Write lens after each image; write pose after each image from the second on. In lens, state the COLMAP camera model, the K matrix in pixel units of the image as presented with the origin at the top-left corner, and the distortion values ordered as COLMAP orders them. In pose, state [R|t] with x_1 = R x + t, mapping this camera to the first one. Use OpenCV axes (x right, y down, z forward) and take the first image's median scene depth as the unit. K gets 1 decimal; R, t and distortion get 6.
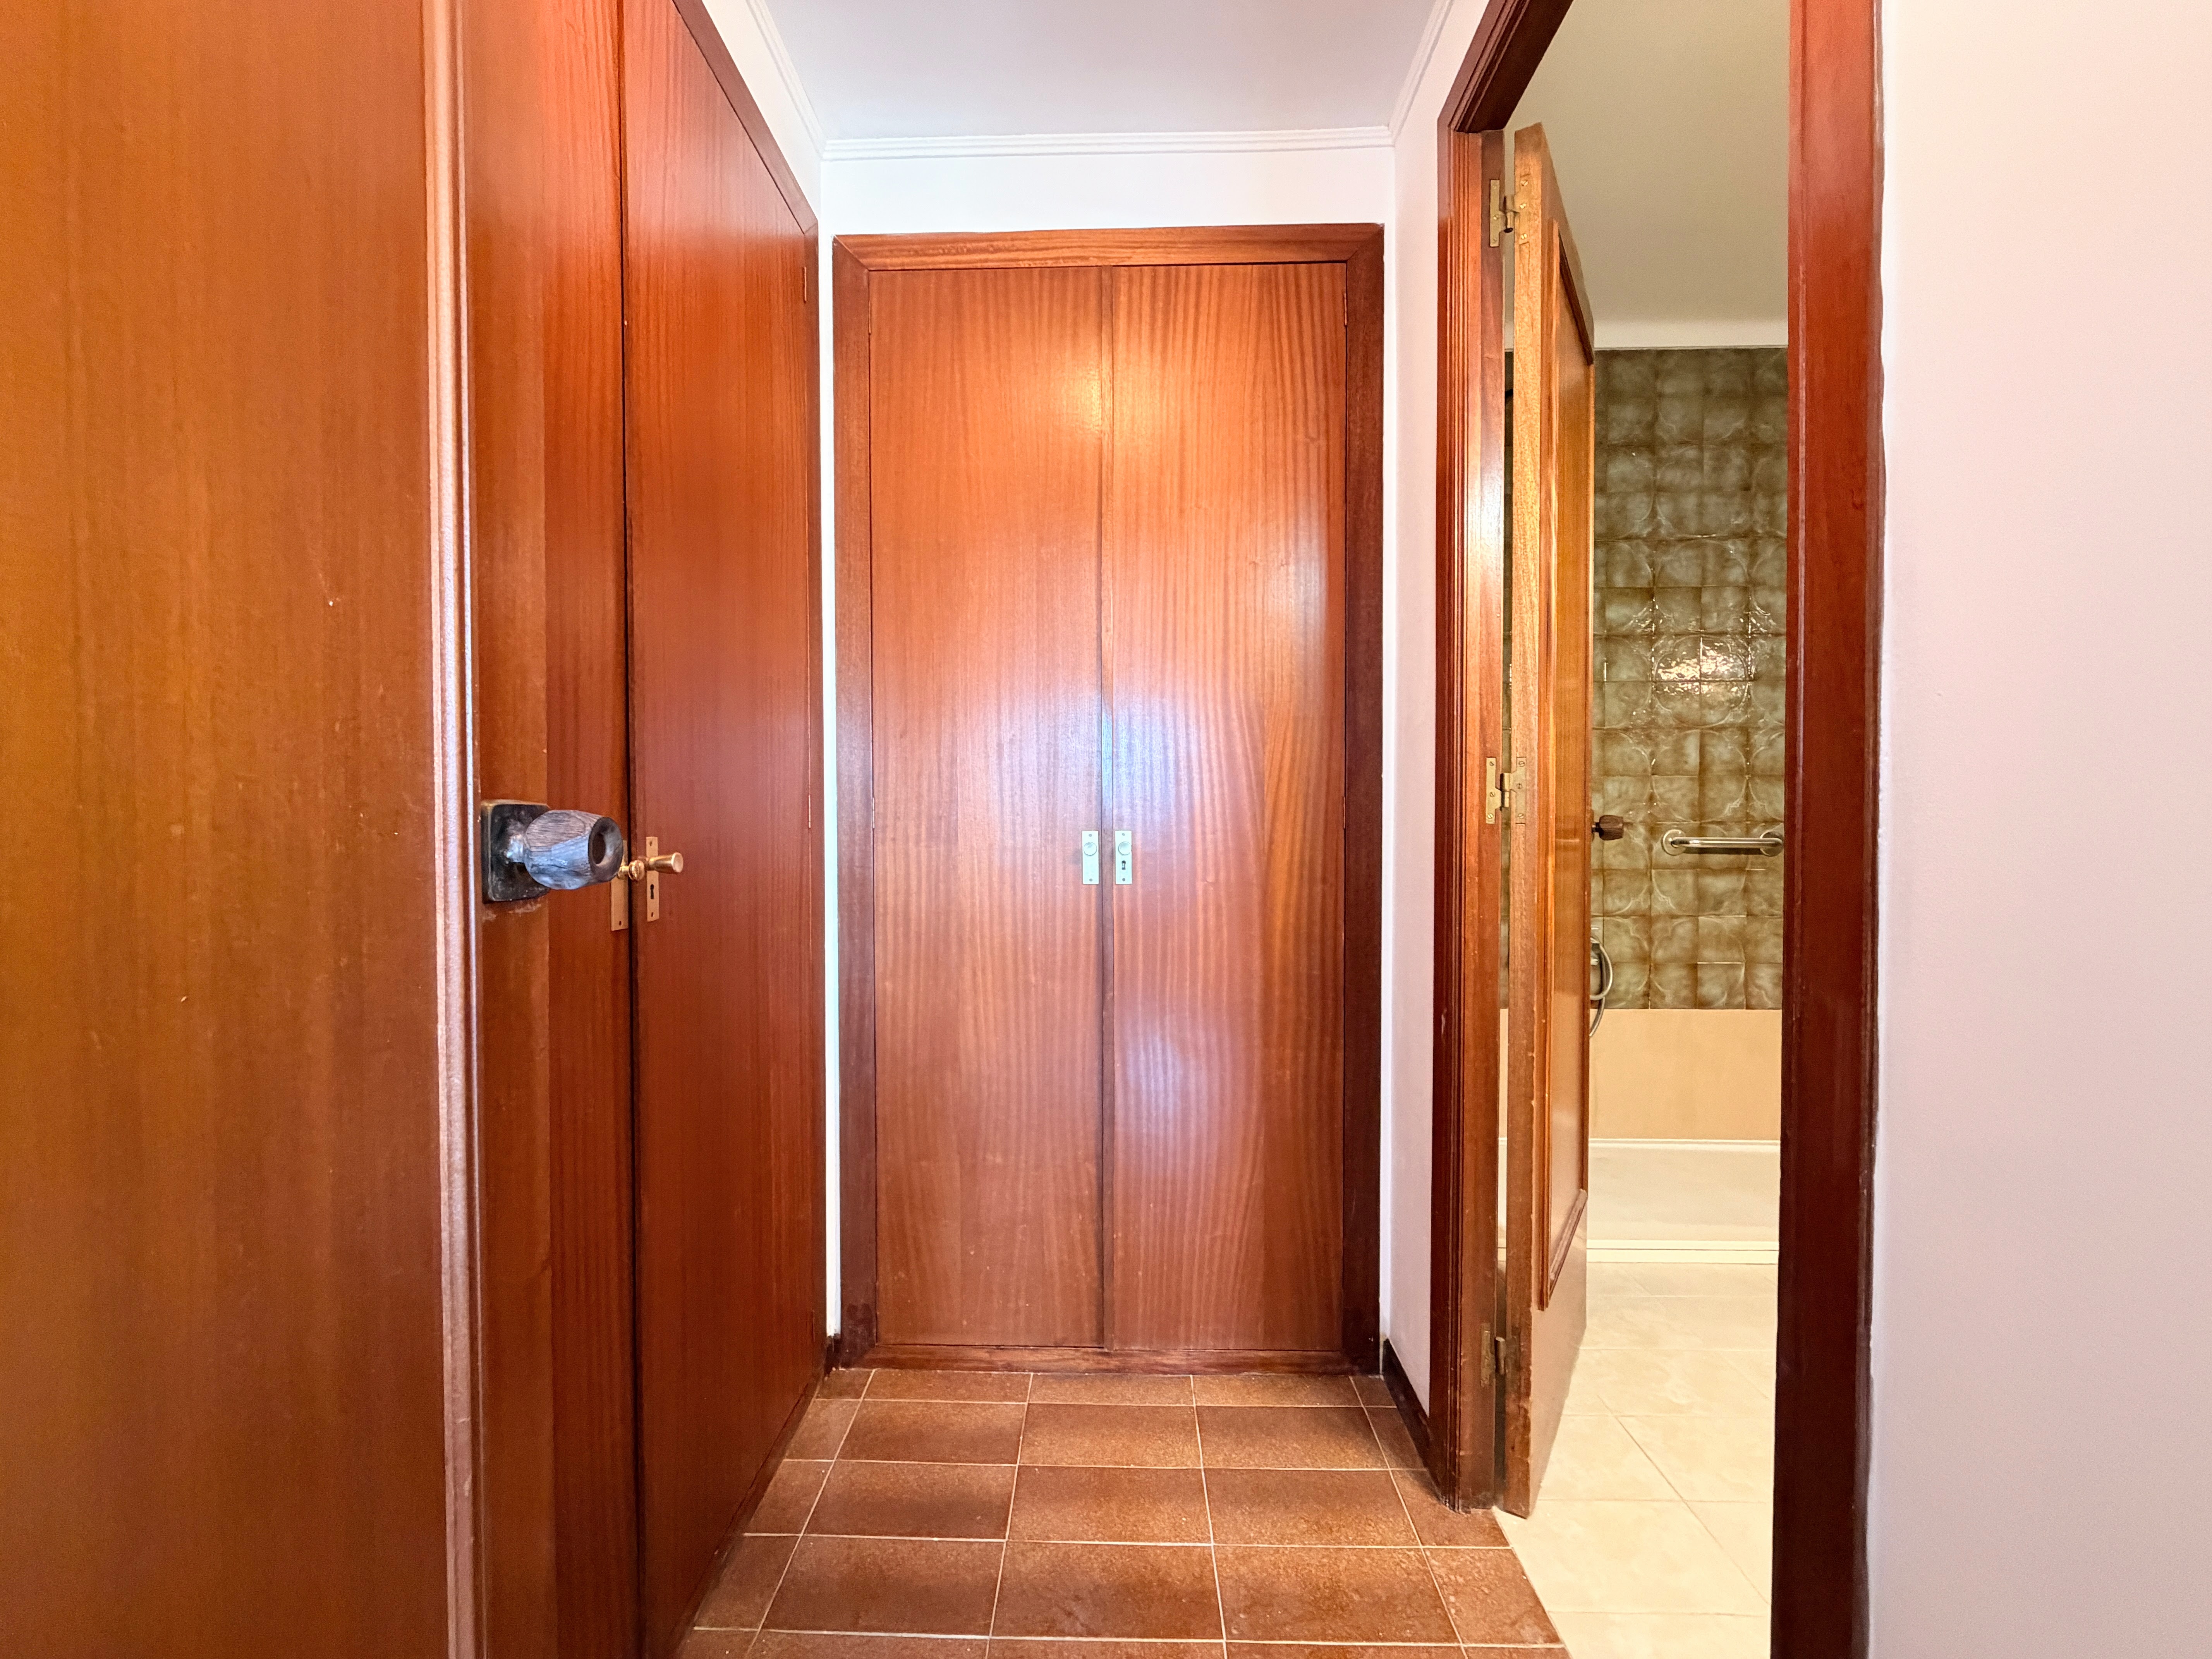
lens RADIAL K [[880.1, 0, 1099.7], [0, 880.1, 821.5], [0, 0, 1]] dist [-0.001131, 0.000533]
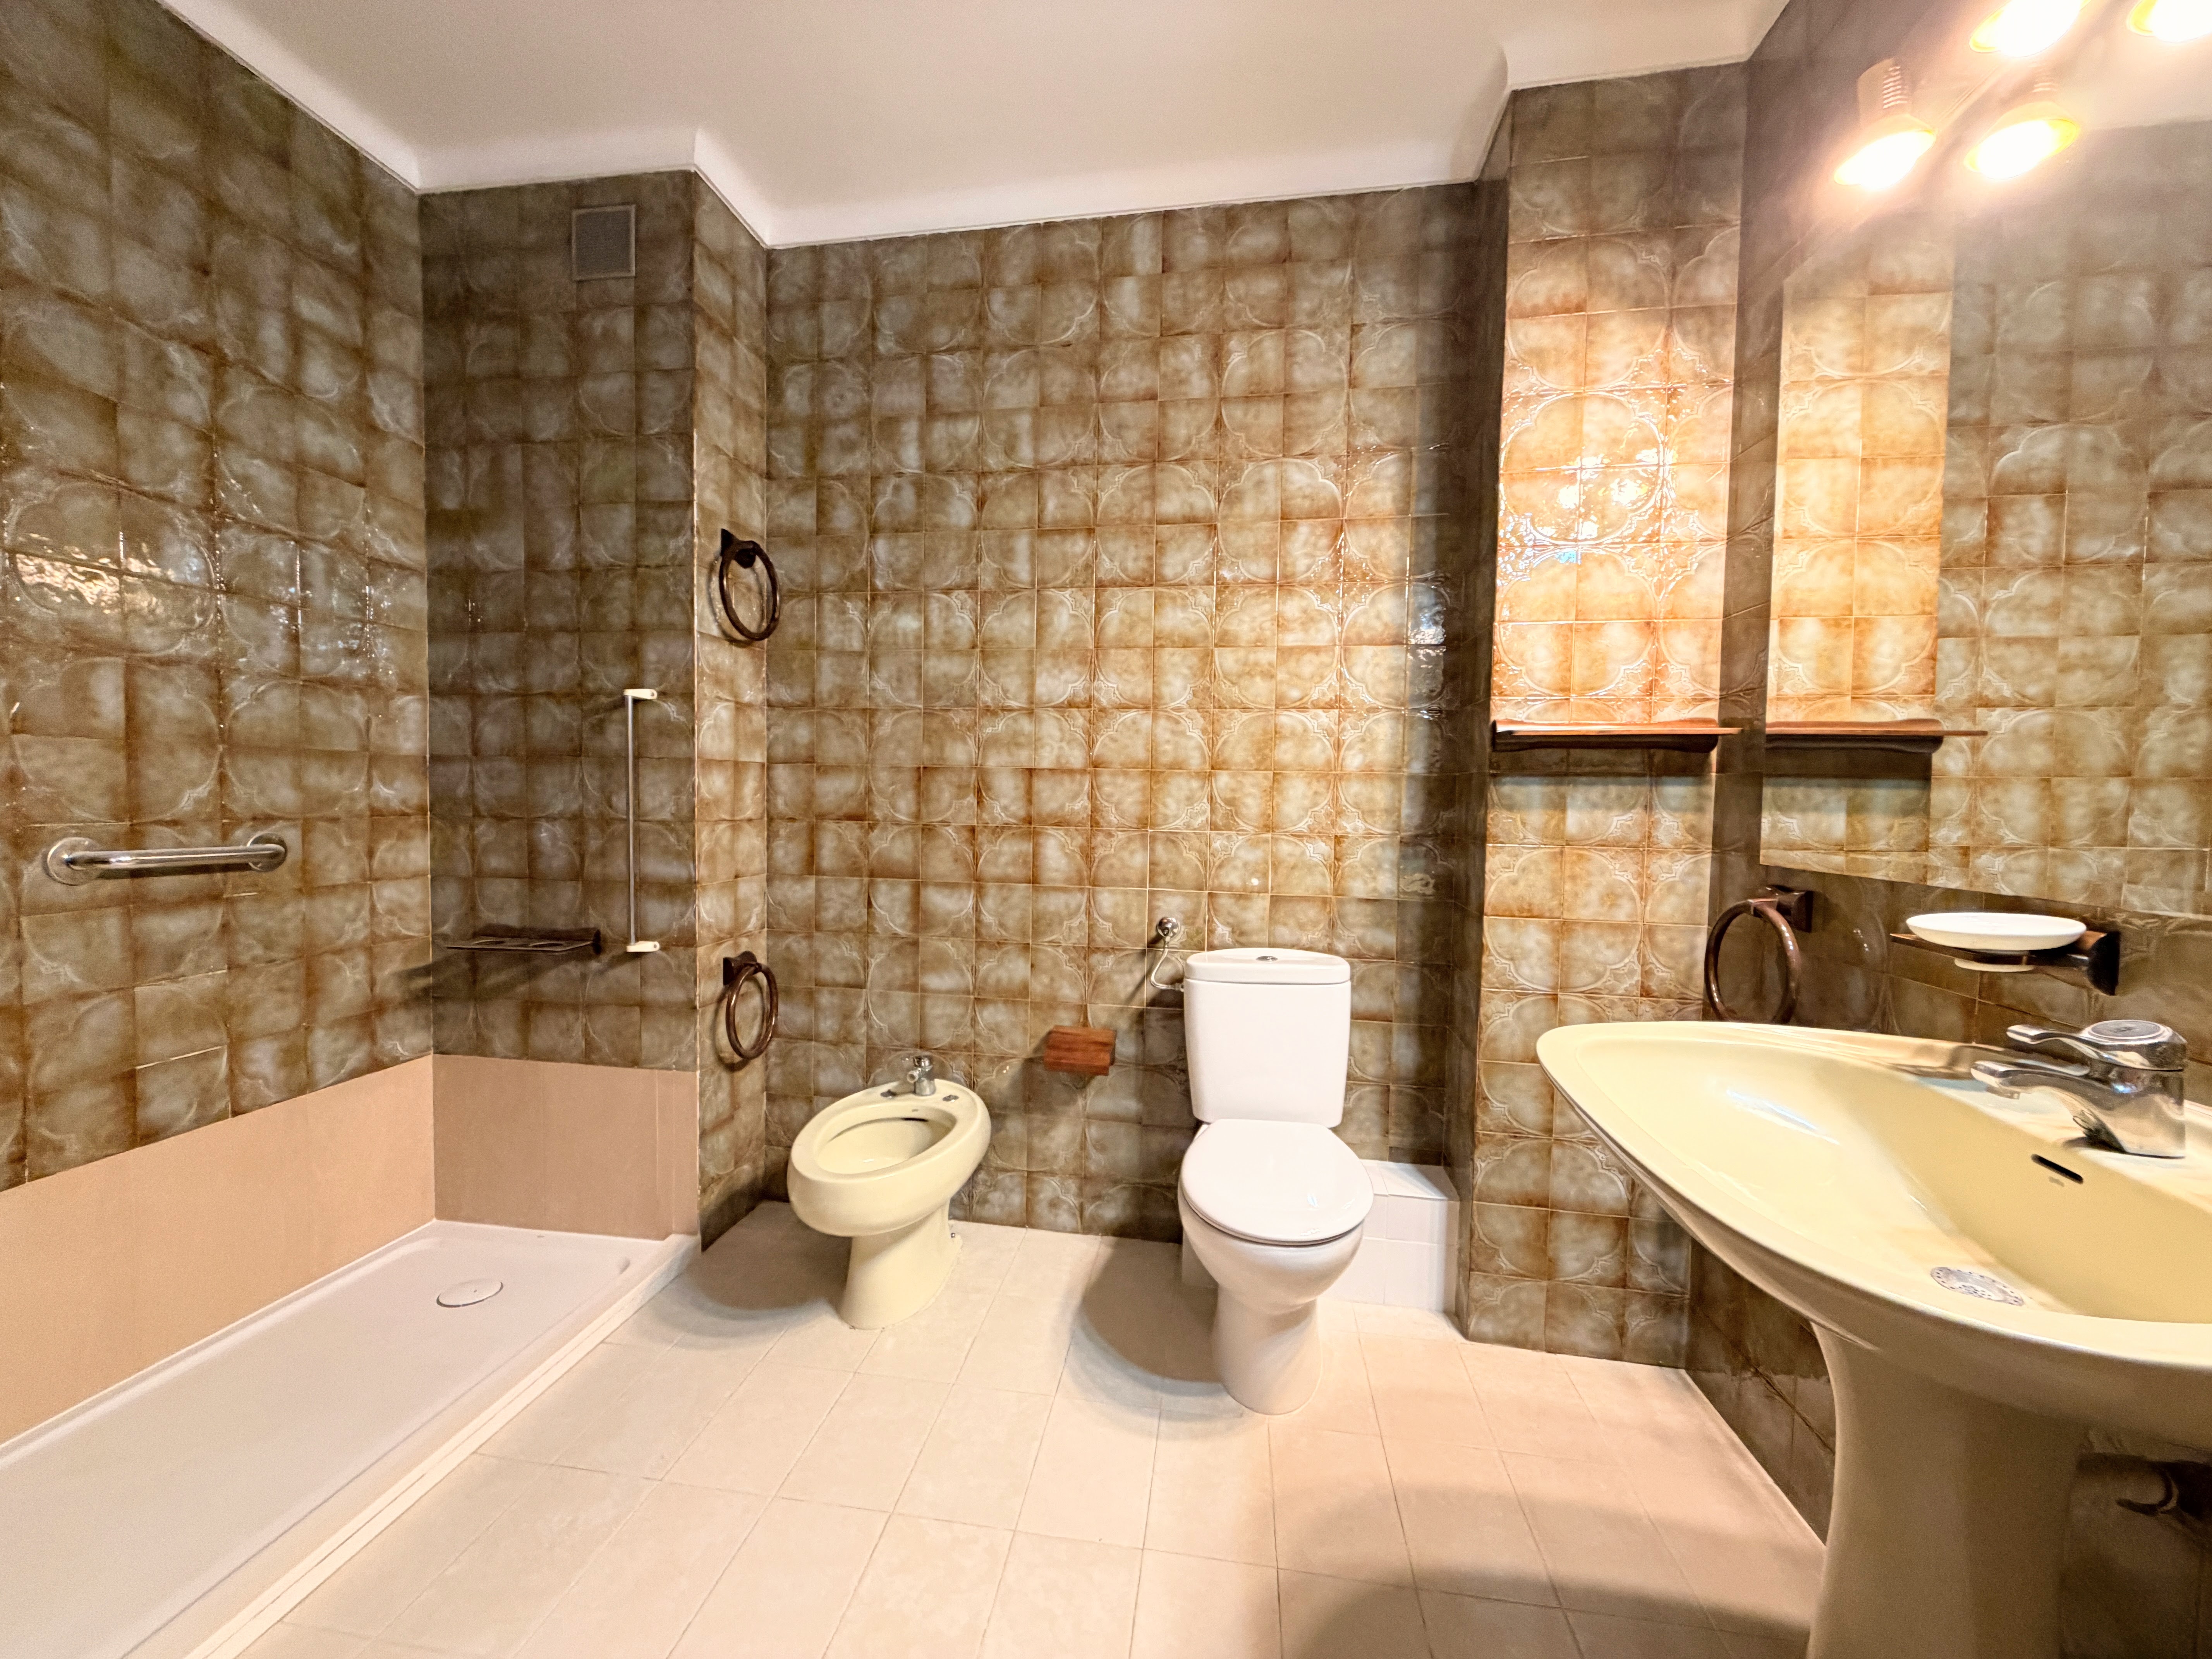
lens RADIAL K [[880.1, 0, 1103.8], [0, 880.1, 832.0], [0, 0, 1]] dist [-0.001131, 0.000533]
pose [[0.123198, -0.038035, 0.991653, 0.195714], [-0.000286, 0.999264, 0.038362, -0.015208], [-0.992382, -0.005010, 0.123097, 0.305685]]
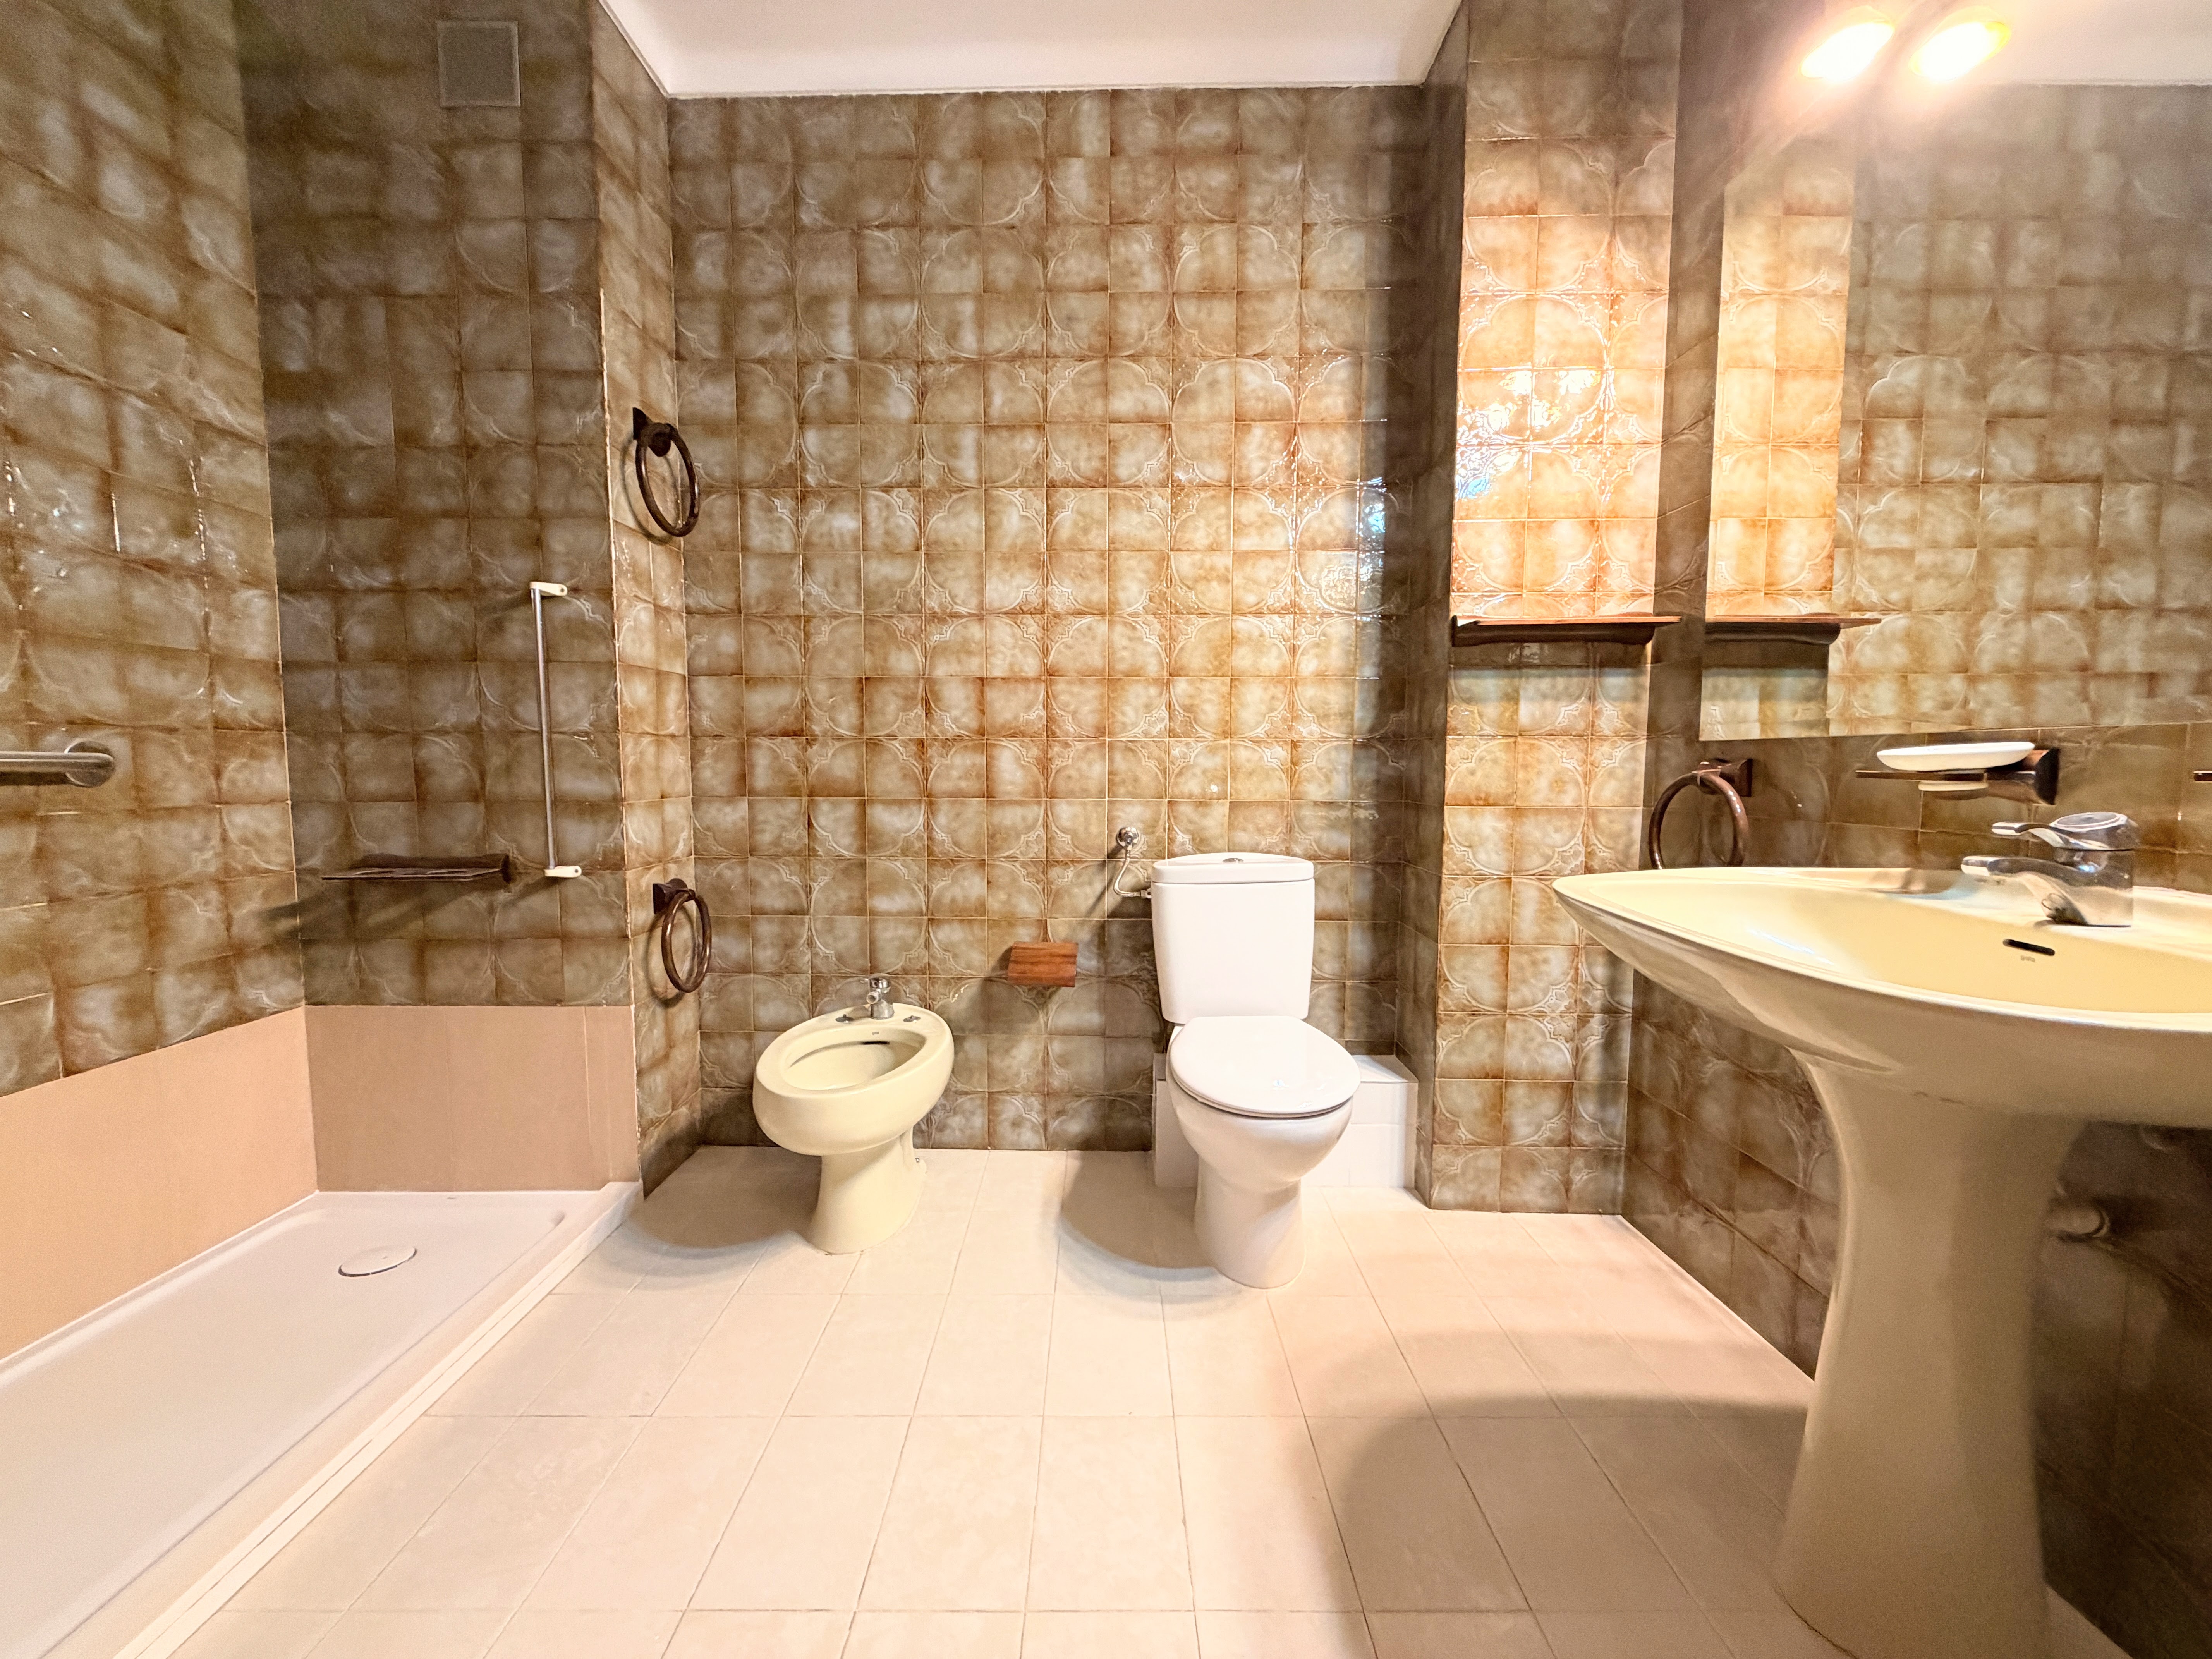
lens RADIAL K [[880.1, 0, 1101.3], [0, 880.1, 832.8], [0, 0, 1]] dist [-0.001131, 0.000533]
pose [[-0.023275, -0.075289, 0.996890, 0.202573], [0.016075, 0.997003, 0.075673, 0.036446], [-0.999600, 0.017786, -0.021995, 0.385274]]
